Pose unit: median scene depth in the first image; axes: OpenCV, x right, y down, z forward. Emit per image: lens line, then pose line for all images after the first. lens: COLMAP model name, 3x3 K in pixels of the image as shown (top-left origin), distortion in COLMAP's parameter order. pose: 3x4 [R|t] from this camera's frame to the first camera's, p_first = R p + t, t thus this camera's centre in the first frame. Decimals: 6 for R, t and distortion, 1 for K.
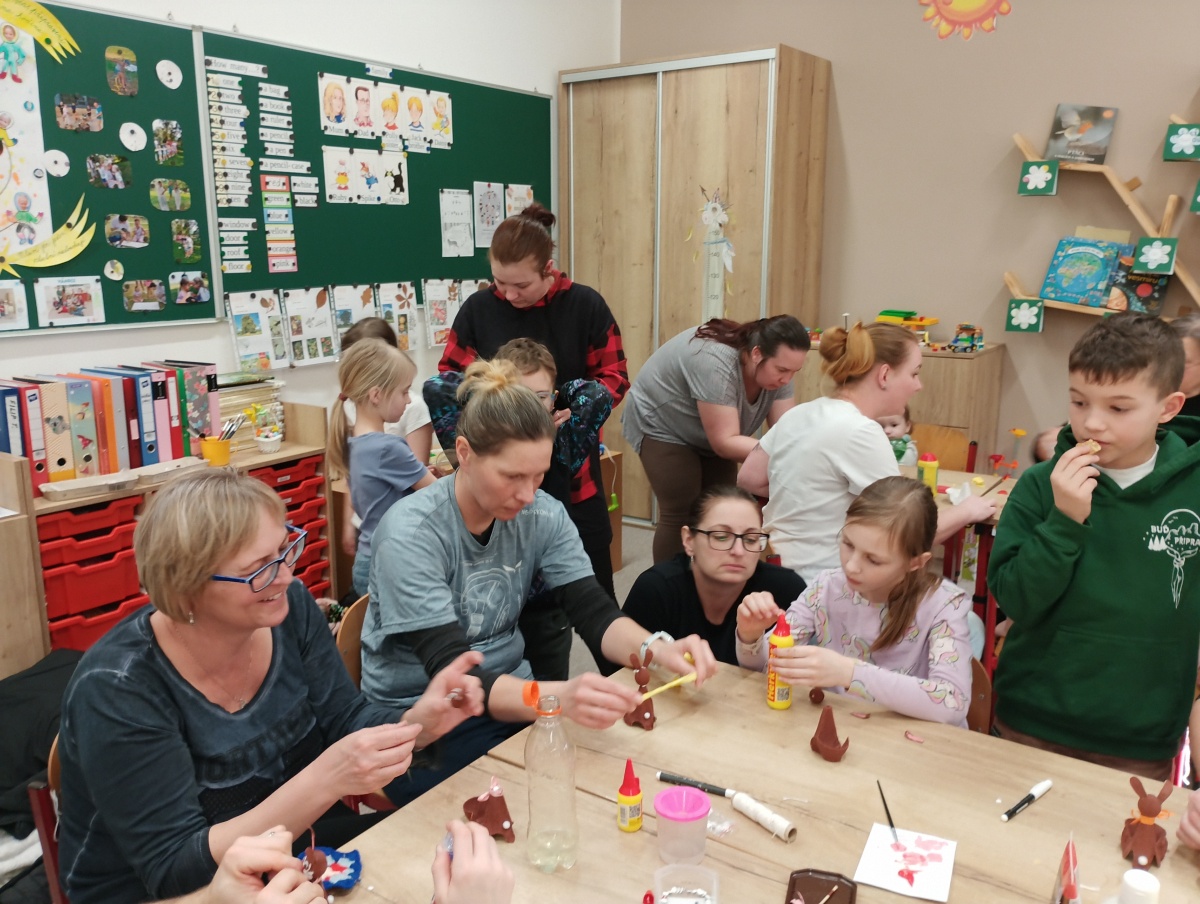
lens RADIAL K [[1008.7, 0, 589.1], [0, 1008.7, 447.7], [0, 0, 1]] dist [0.069291, -0.090870]
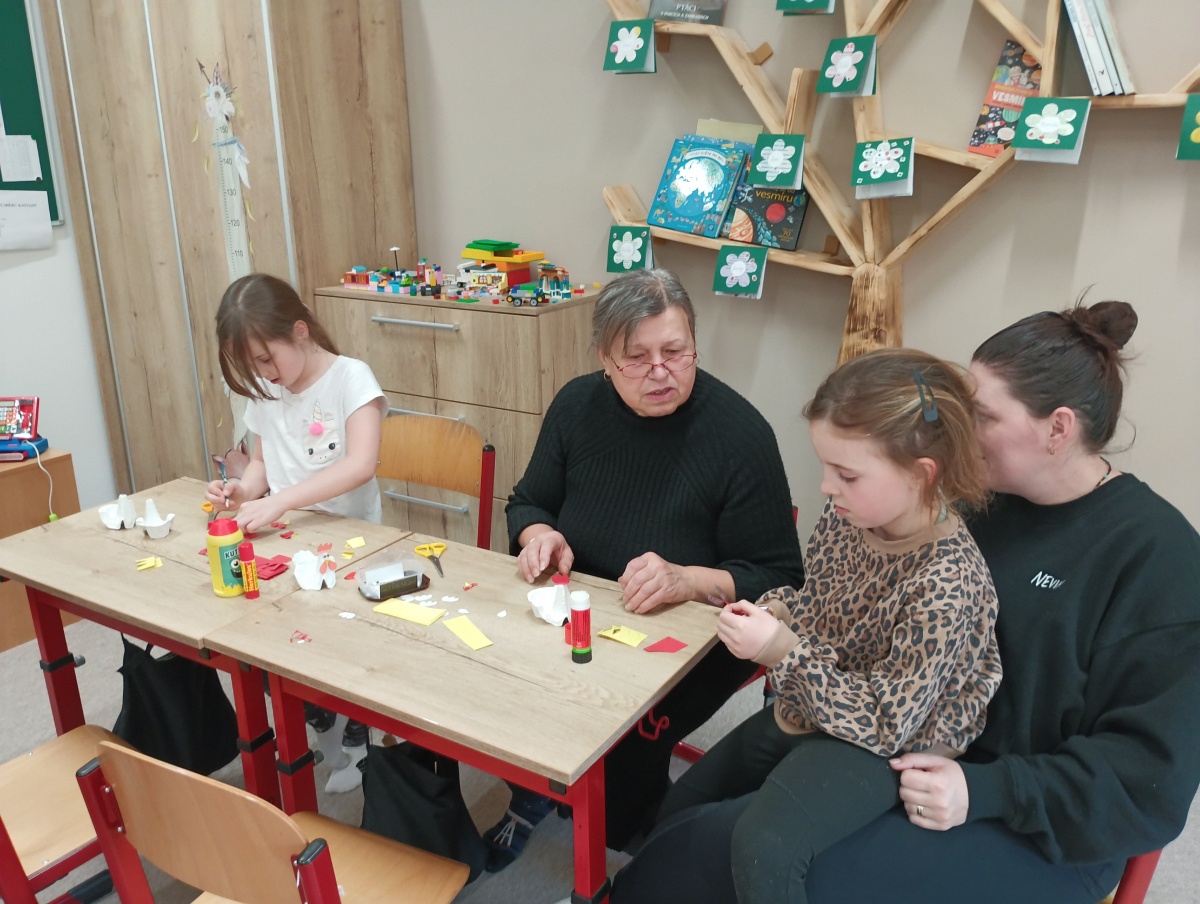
lens RADIAL K [[1008.7, 0, 588.8], [0, 1008.7, 444.1], [0, 0, 1]] dist [0.069291, -0.090870]
pose [[0.998834, -0.020863, 0.043545, 0.381948], [0.017204, 0.996420, 0.082768, -0.056630], [-0.045116, -0.081923, 0.995617, 0.306339]]
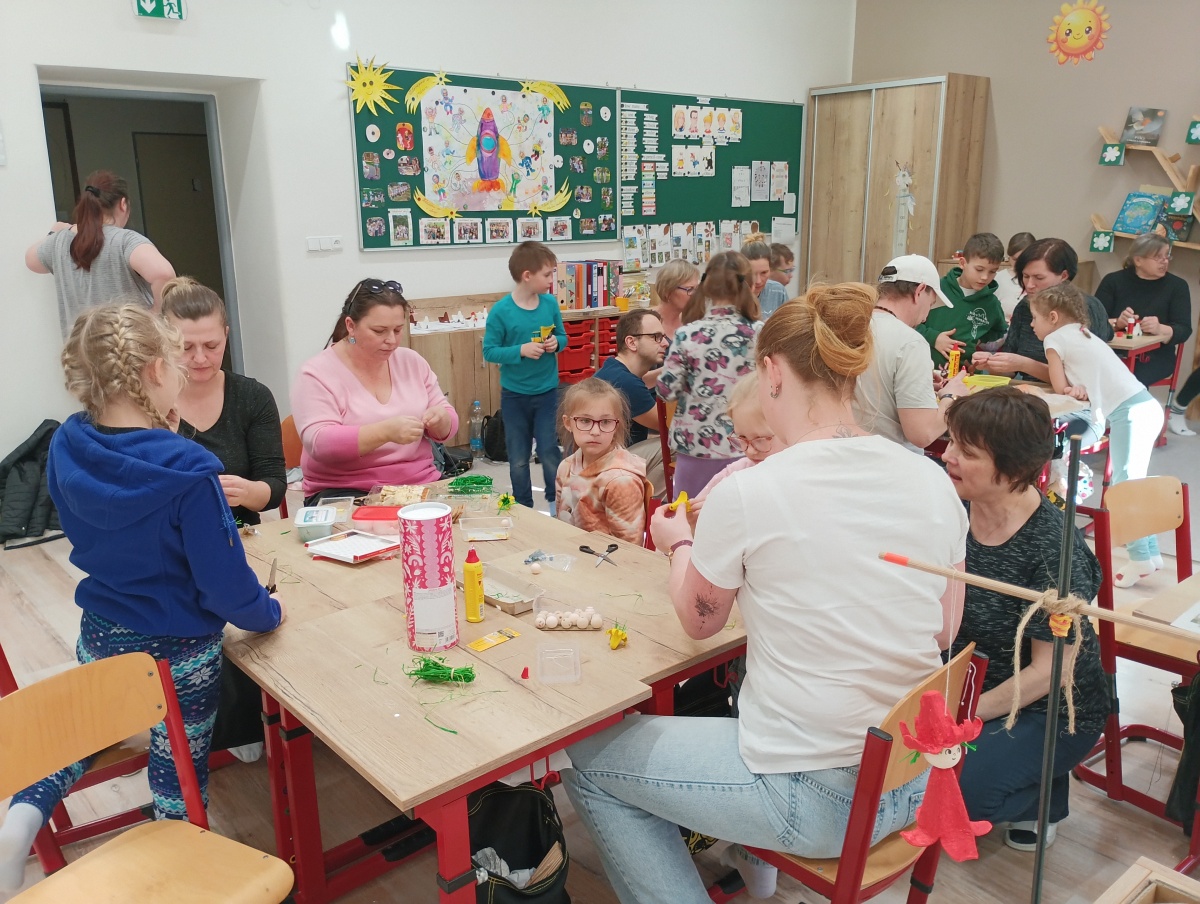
lens RADIAL K [[1008.7, 0, 587.1], [0, 1008.7, 448.4], [0, 0, 1]] dist [0.069291, -0.090870]
pose [[0.971243, 0.052322, -0.232269, 0.037674], [-0.042805, 0.998032, 0.045829, 0.158616], [0.234210, -0.034569, 0.971571, -0.771074]]
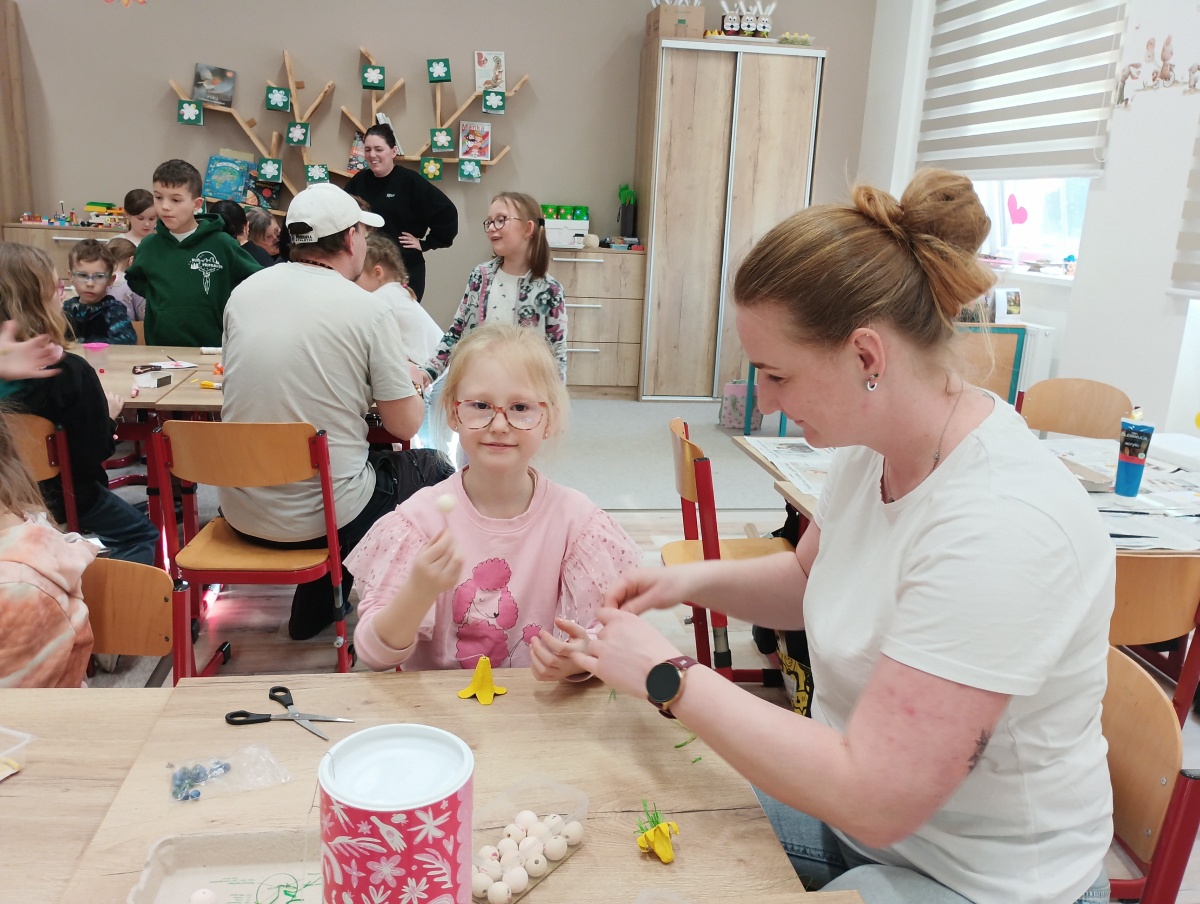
lens RADIAL K [[1008.7, 0, 605.5], [0, 1008.7, 458.2], [0, 0, 1]] dist [0.069291, -0.090870]
pose [[0.706807, -0.136313, 0.694149, -0.236491], [0.092043, 0.990639, 0.100813, 0.142352], [-0.701393, -0.007364, 0.712737, -0.494443]]
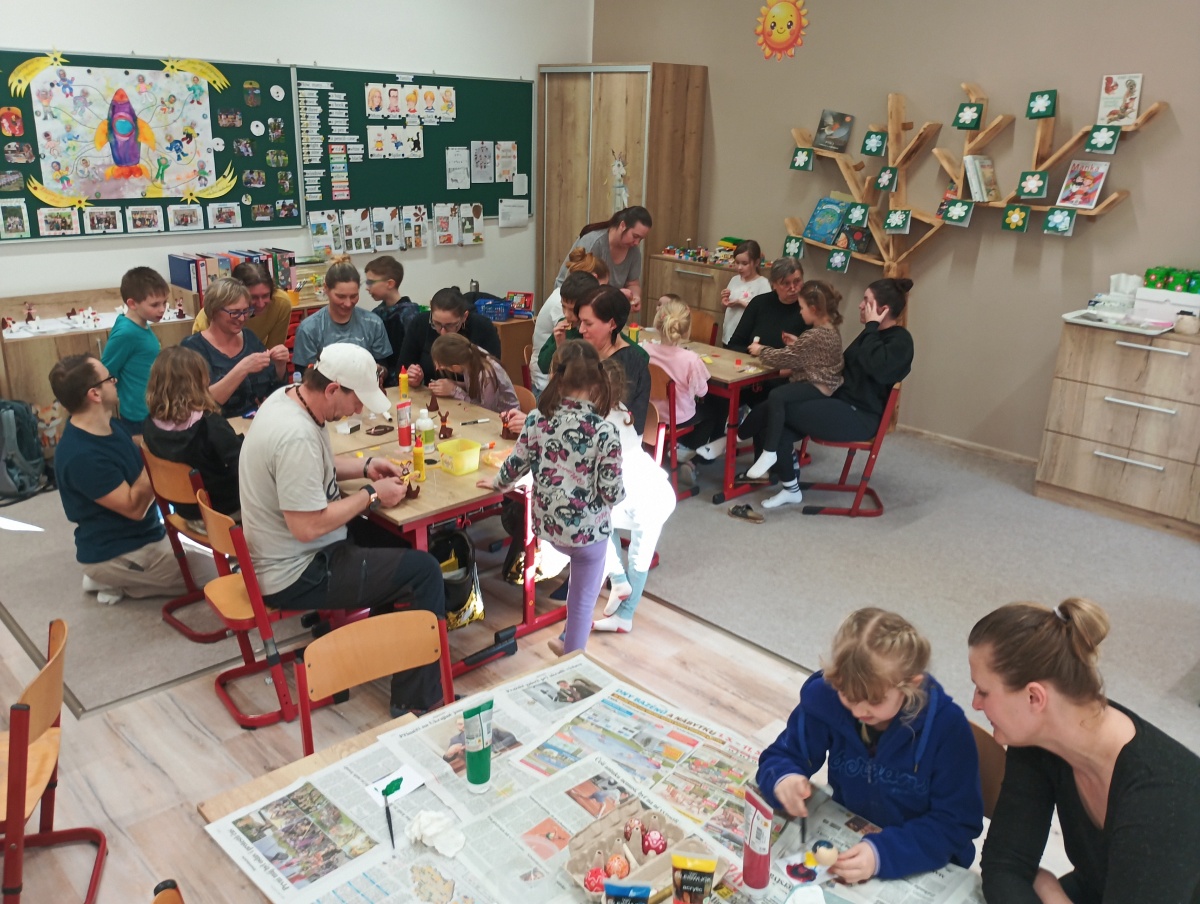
lens RADIAL K [[1008.7, 0, 589.9], [0, 1008.7, 457.1], [0, 0, 1]] dist [0.069291, -0.090870]
pose [[0.979792, 0.093684, -0.176720, 0.444669], [-0.070865, 0.988808, 0.131293, 0.007704], [0.187042, -0.116117, 0.975465, -0.650975]]
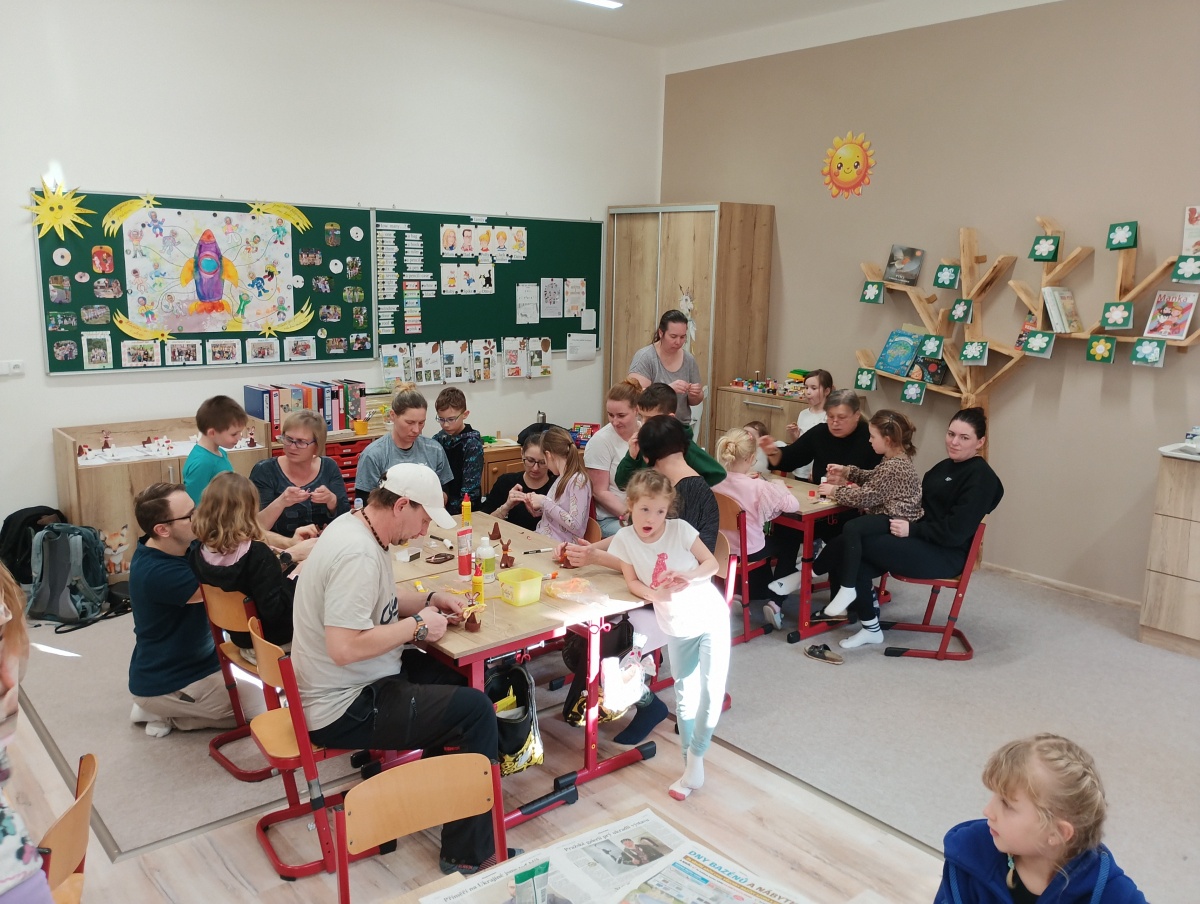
lens RADIAL K [[1008.7, 0, 588.8], [0, 1008.7, 455.4], [0, 0, 1]] dist [0.069291, -0.090870]
pose [[0.964976, 0.074825, -0.251442, 0.435660], [-0.077207, 0.997015, 0.000392, 0.017748], [0.250720, 0.019035, 0.967872, -0.614945]]
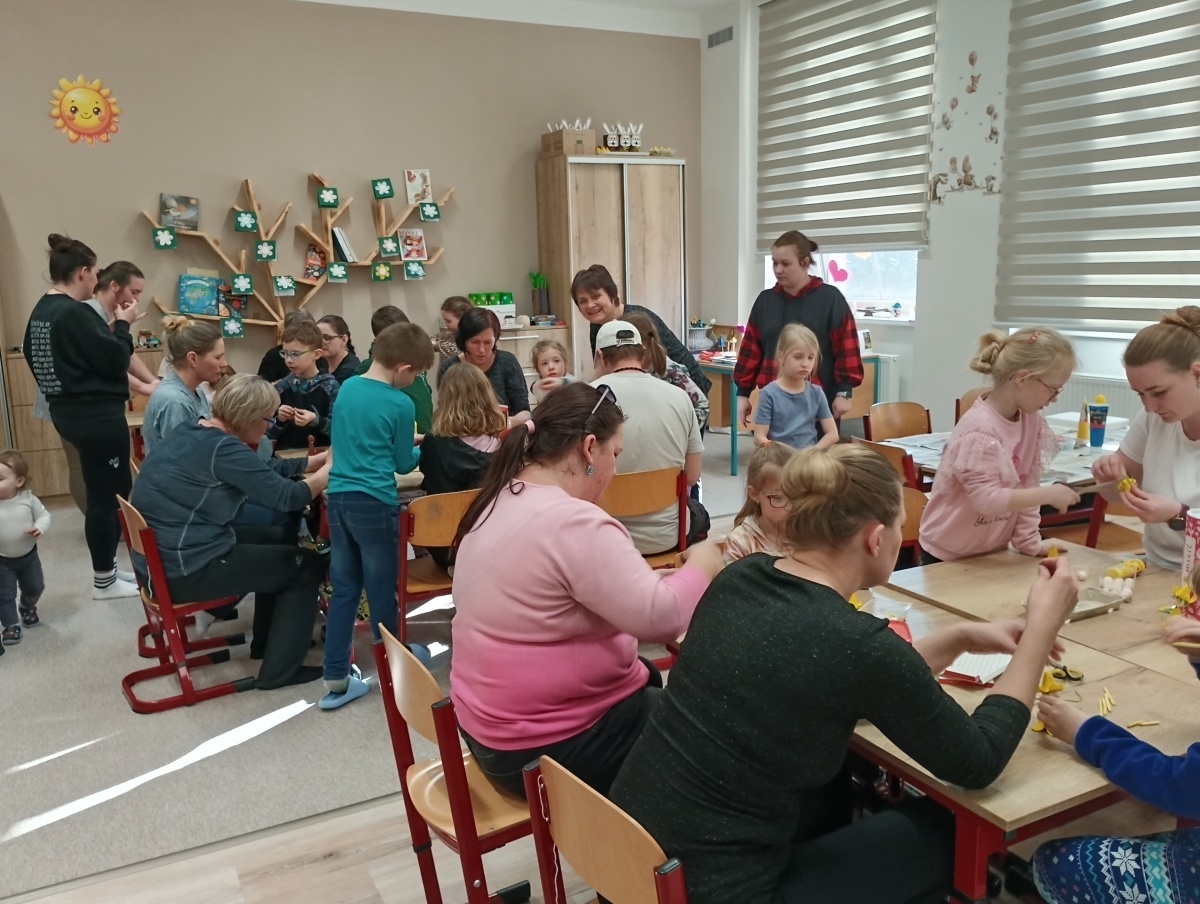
lens RADIAL K [[1008.7, 0, 610.5], [0, 1008.7, 460.9], [0, 0, 1]] dist [0.069291, -0.090870]
pose [[0.431228, -0.181479, 0.883803, -0.762343], [0.201031, 0.974263, 0.101967, 0.058026], [-0.879562, 0.133701, 0.456613, -0.319555]]
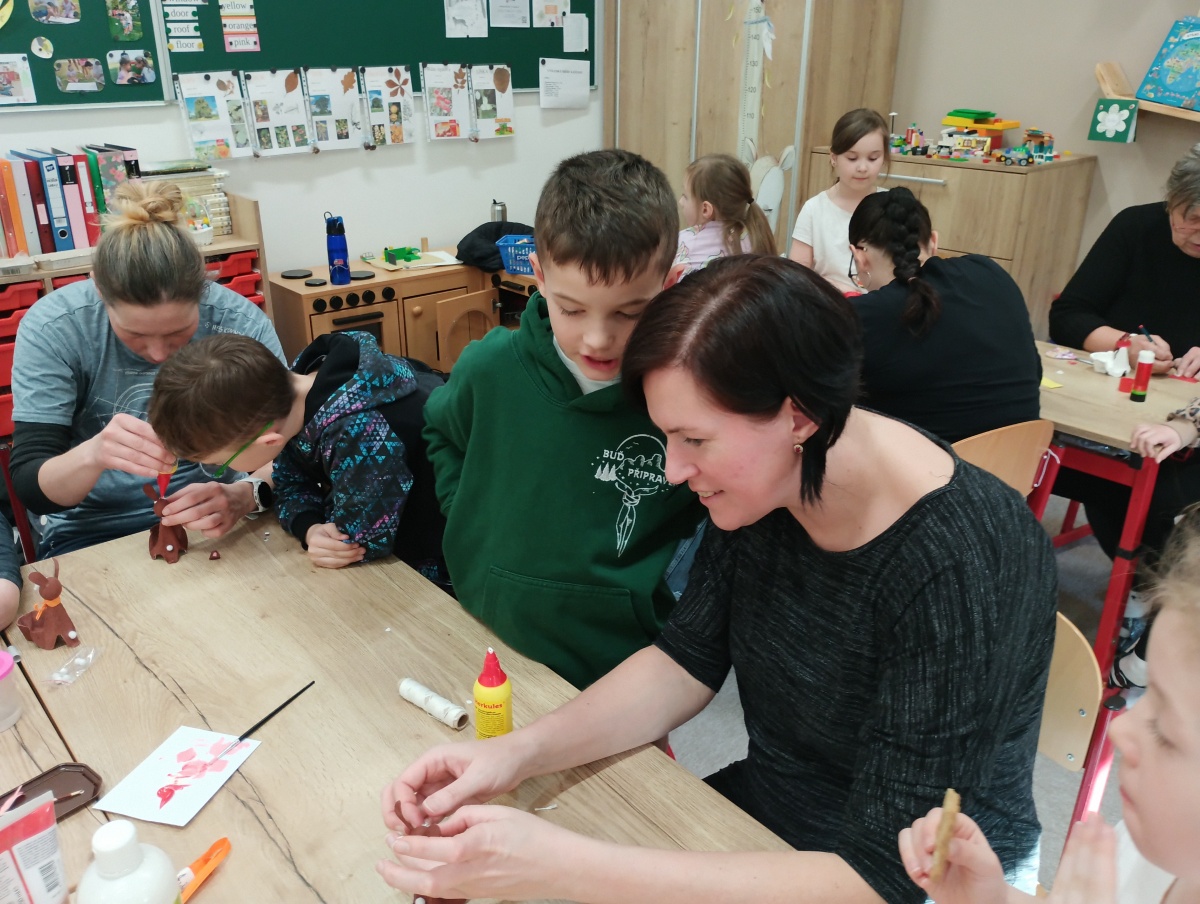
lens RADIAL K [[1008.7, 0, 587.4], [0, 1008.7, 452.9], [0, 0, 1]] dist [0.069291, -0.090870]
pose [[0.969416, 0.099103, -0.224525, 0.242492], [-0.053541, 0.978209, 0.200600, -0.013620], [0.239512, -0.182443, 0.953598, 0.089862]]
